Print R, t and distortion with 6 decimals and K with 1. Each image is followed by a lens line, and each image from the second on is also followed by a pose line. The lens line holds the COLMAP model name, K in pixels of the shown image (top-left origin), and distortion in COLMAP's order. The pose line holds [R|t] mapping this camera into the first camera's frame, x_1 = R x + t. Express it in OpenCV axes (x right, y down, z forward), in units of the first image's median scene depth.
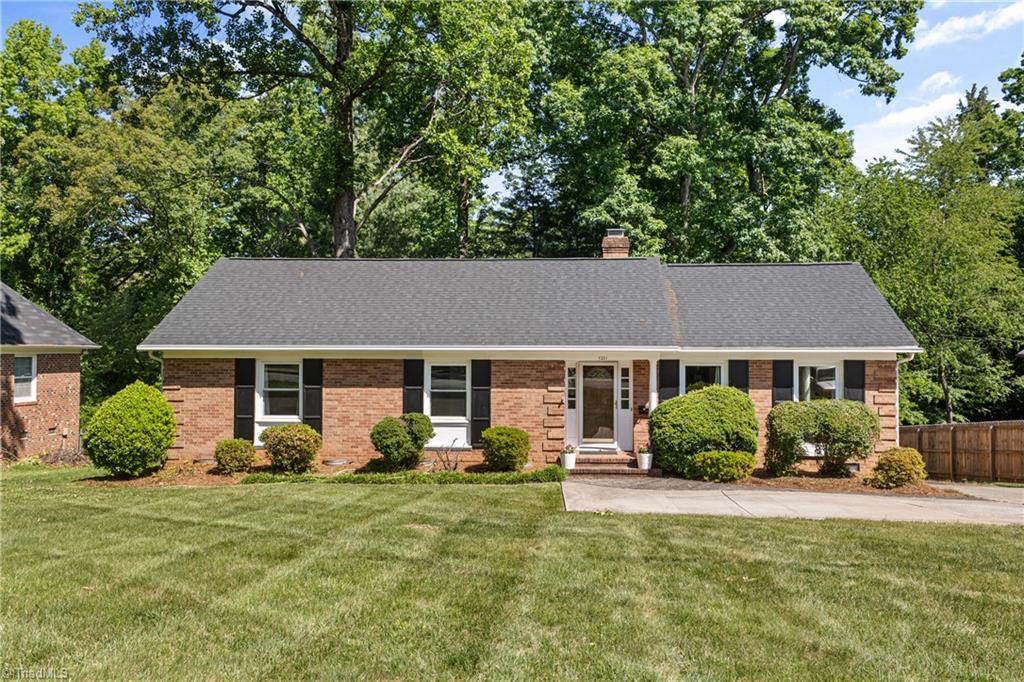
lens RADIAL K [[892.1, 0, 518.3], [0, 892.1, 340.2], [0, 0, 1]] dist [0.073866, -0.030137]
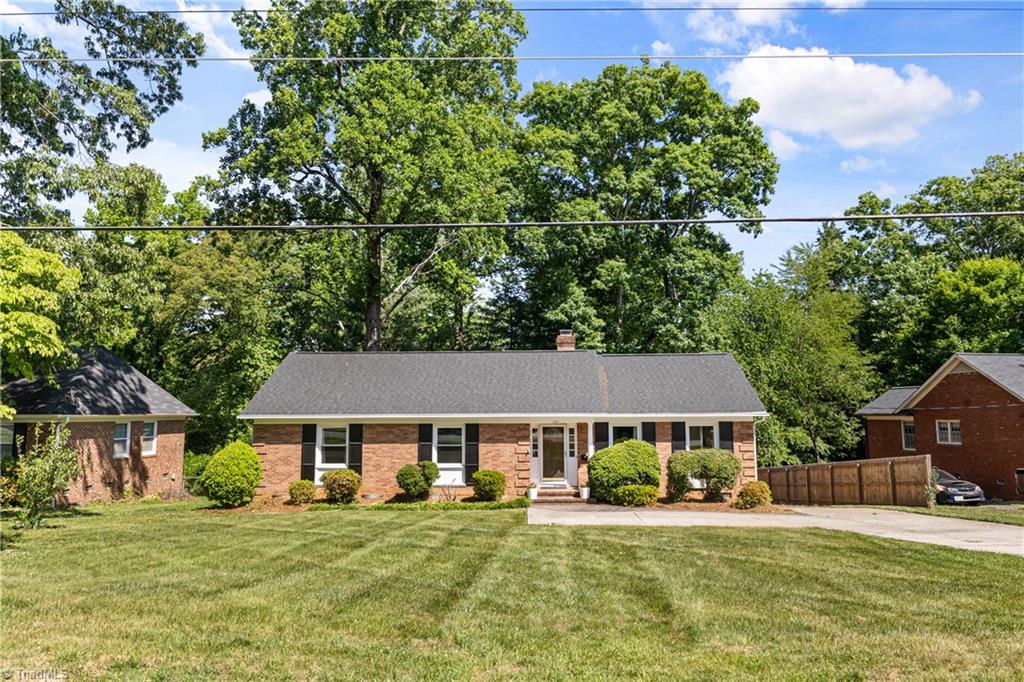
lens RADIAL K [[715.4, 0, 514.7], [0, 715.4, 326.0], [0, 0, 1]] dist [-0.000410, -0.001931]
pose [[0.999818, -0.006149, 0.018033, 0.007516], [0.008001, 0.994497, -0.104462, -0.013675], [-0.017291, 0.104587, 0.994365, -0.172144]]
